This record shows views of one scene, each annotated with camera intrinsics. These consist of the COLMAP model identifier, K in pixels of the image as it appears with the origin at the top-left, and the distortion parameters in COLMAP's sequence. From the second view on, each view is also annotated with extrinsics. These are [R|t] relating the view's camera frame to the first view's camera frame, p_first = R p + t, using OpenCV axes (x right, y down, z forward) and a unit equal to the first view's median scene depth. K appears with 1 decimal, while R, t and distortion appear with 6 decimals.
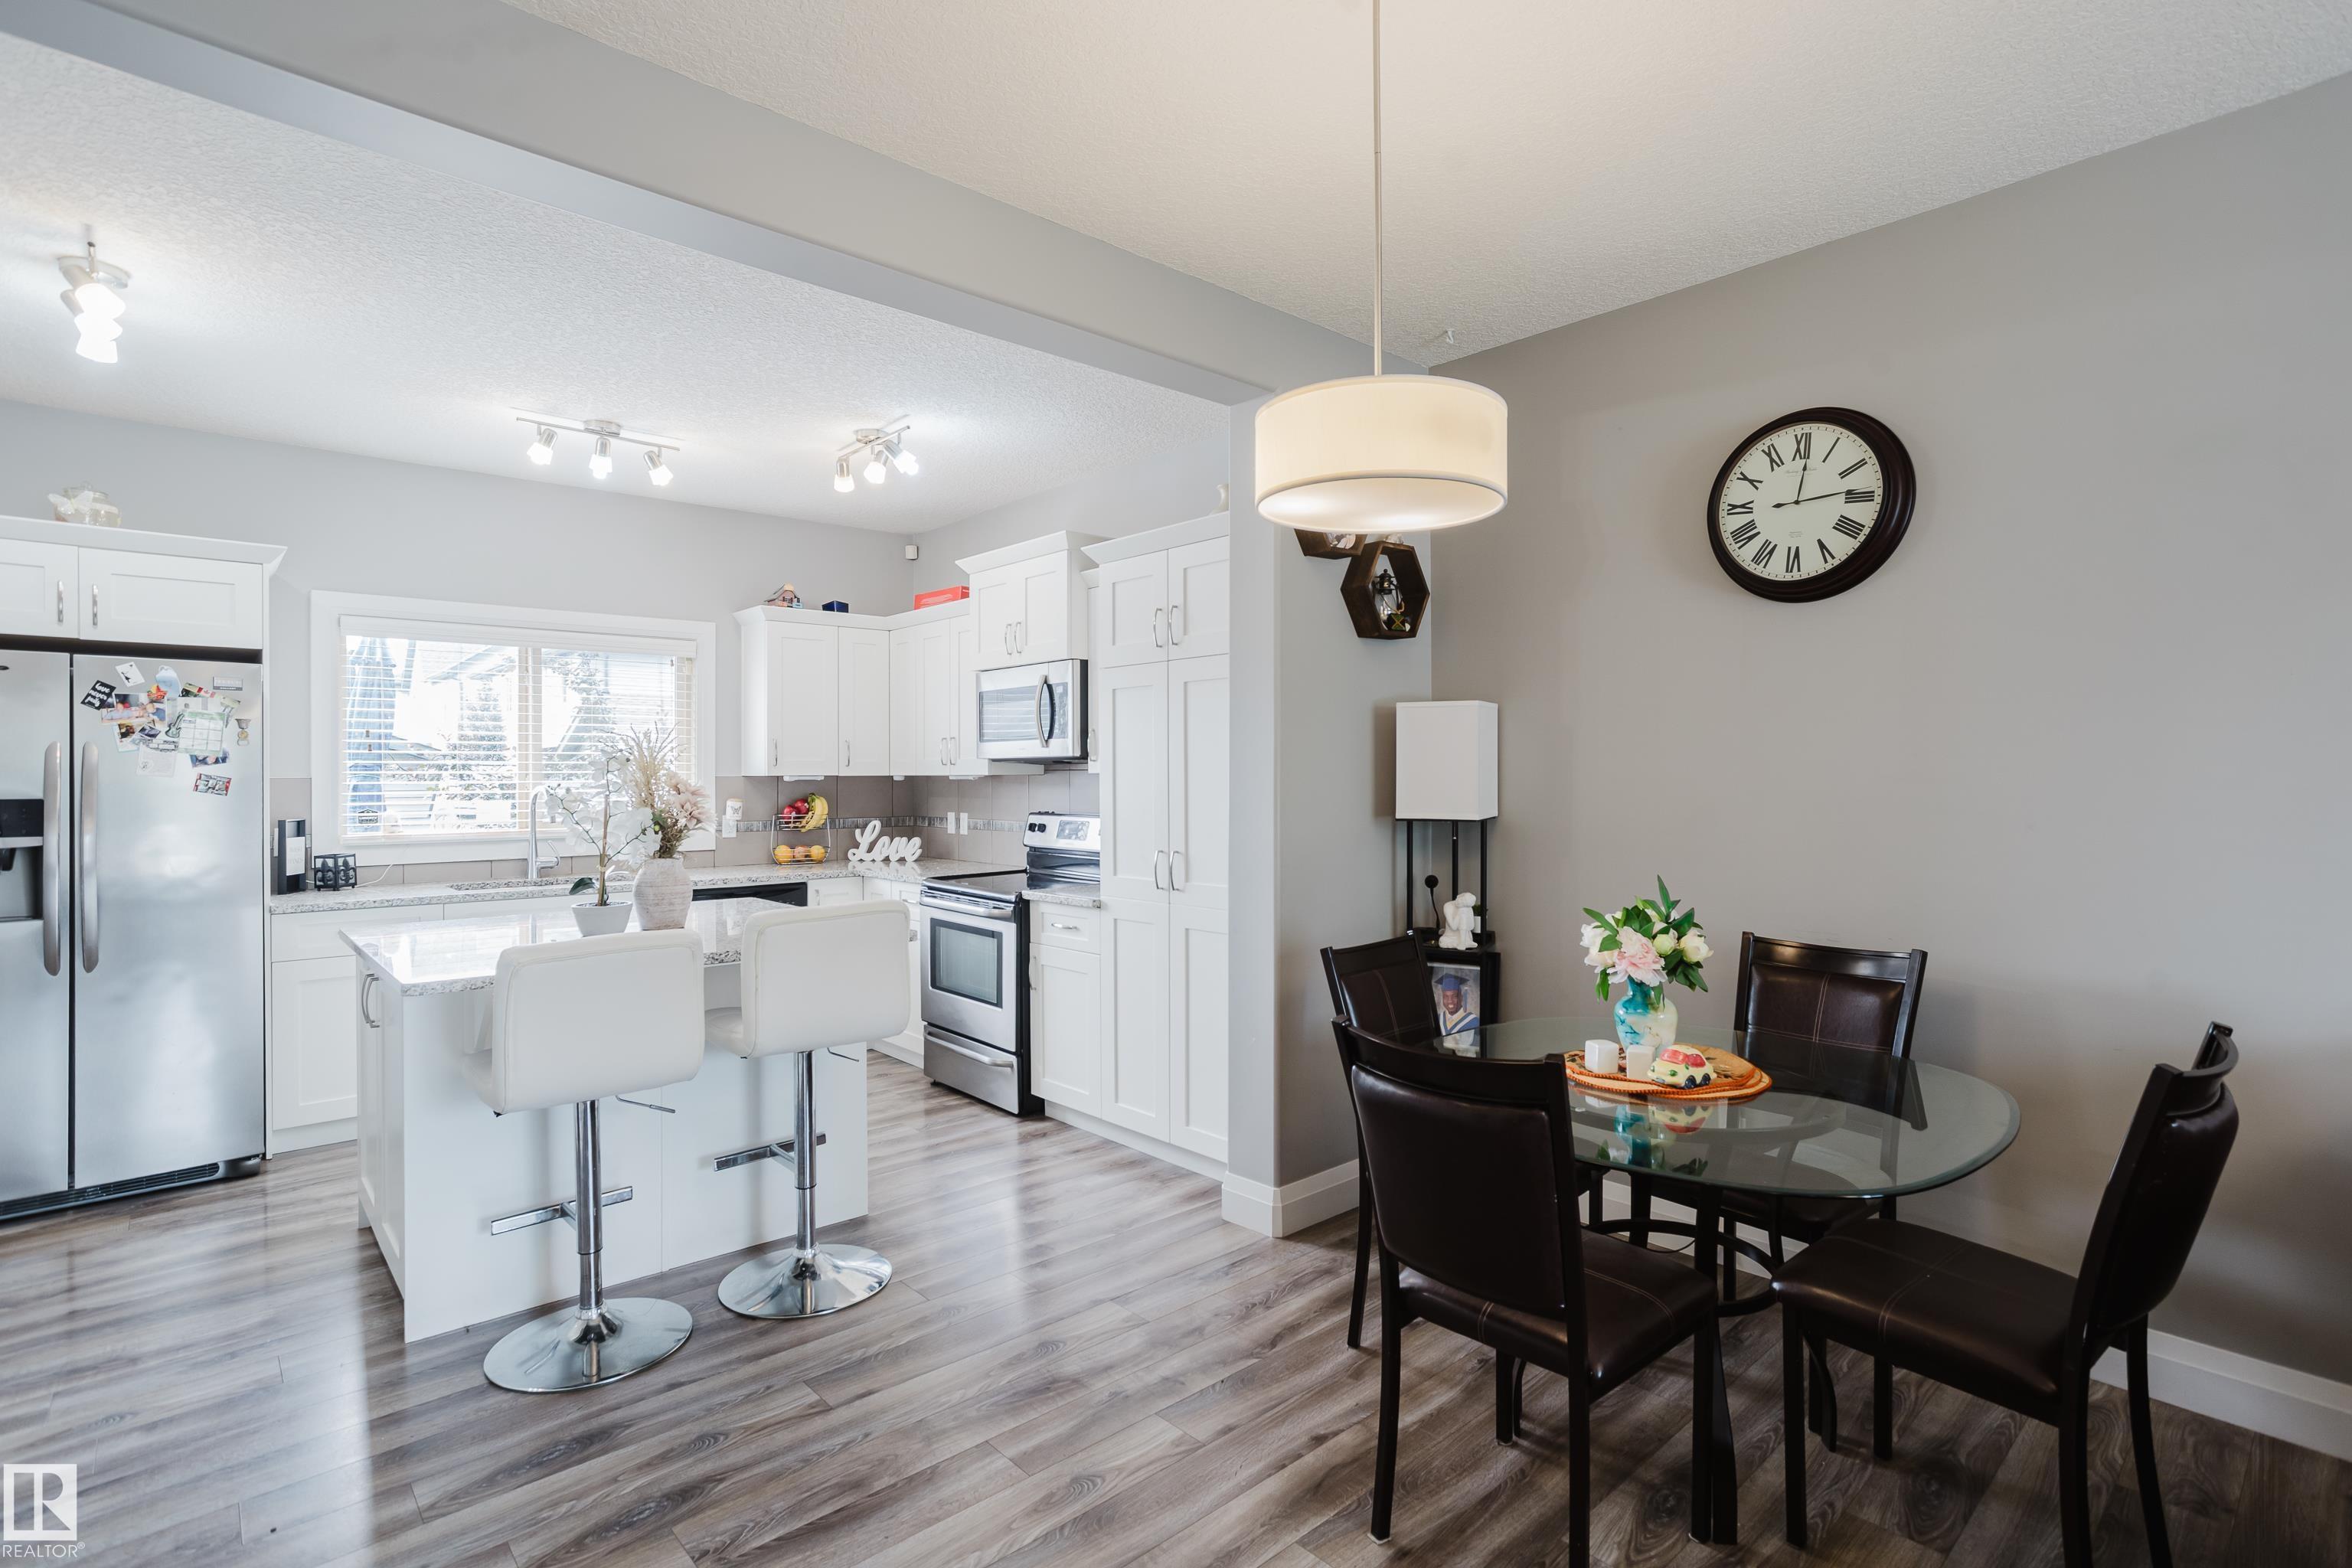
lens RADIAL K [[1147.7, 0, 1182.4], [0, 1147.7, 760.8], [0, 0, 1]] dist [-0.047384, 0.031041]
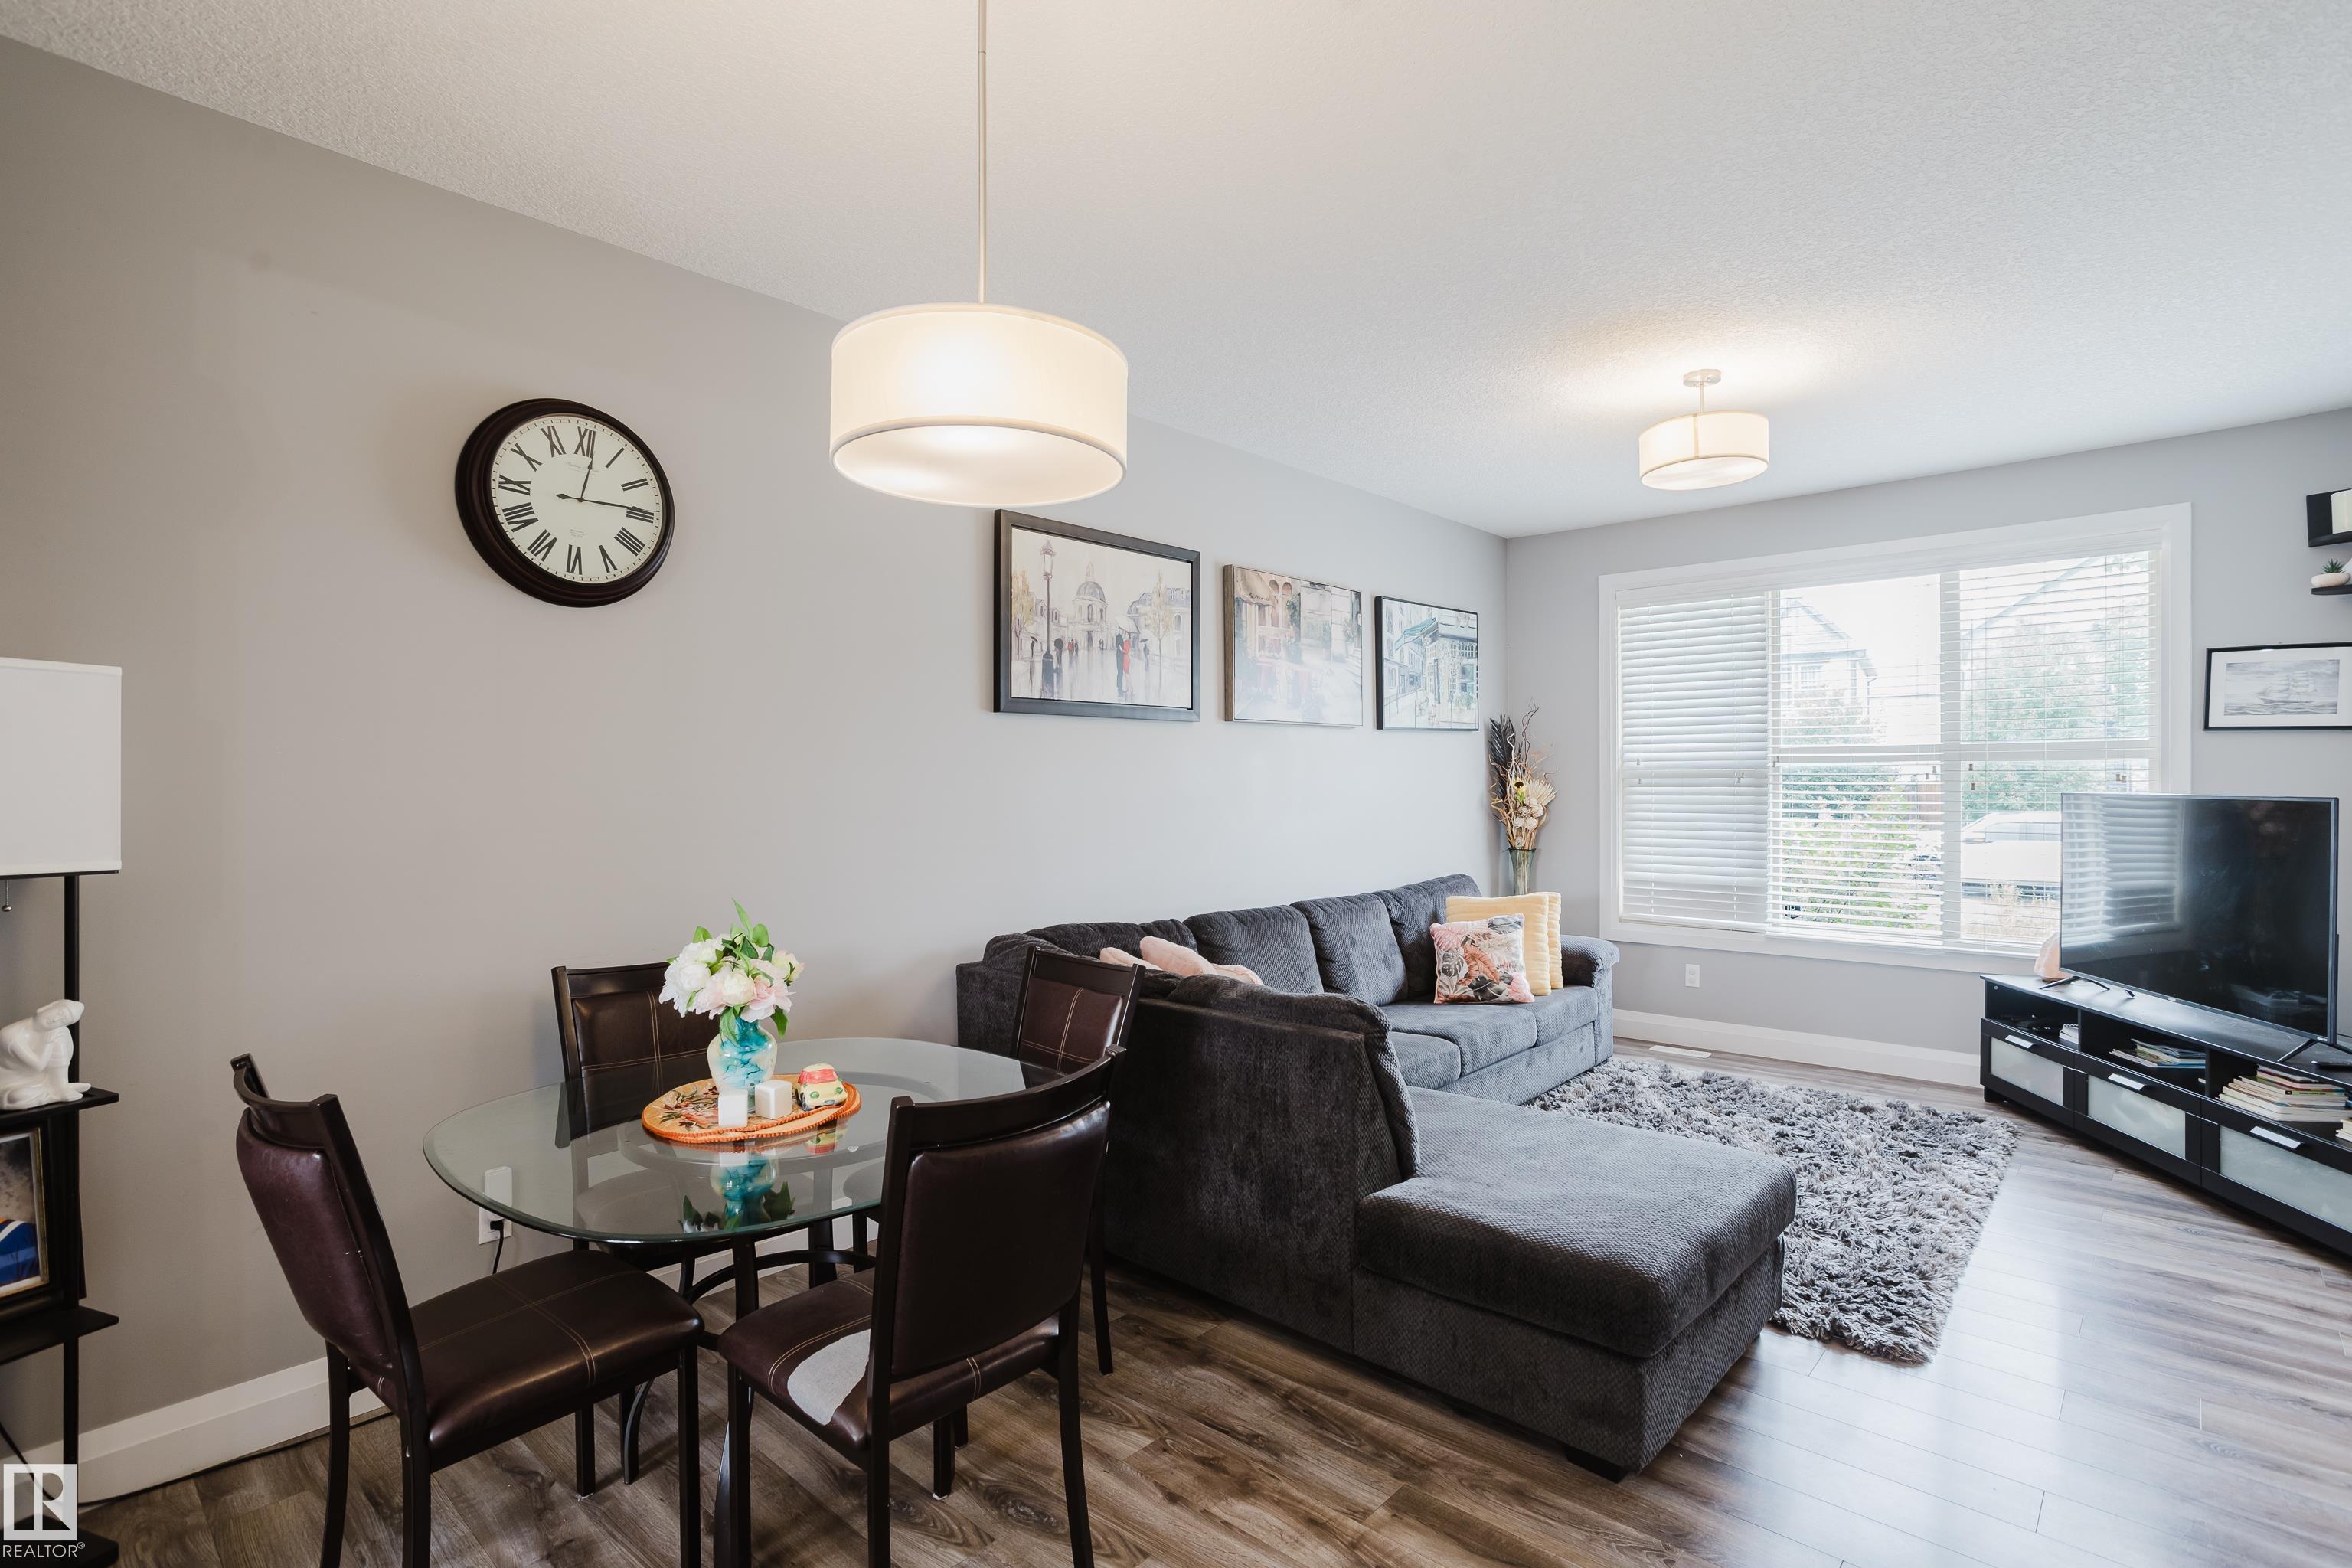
lens RADIAL K [[1147.7, 0, 1140.9], [0, 1147.7, 779.1], [0, 0, 1]] dist [-0.047384, 0.031041]
pose [[-0.085680, 0.009002, 0.996282, -0.306139], [-0.005014, 0.999943, -0.009466, 0.004224], [-0.996310, -0.005806, -0.085630, 0.460082]]
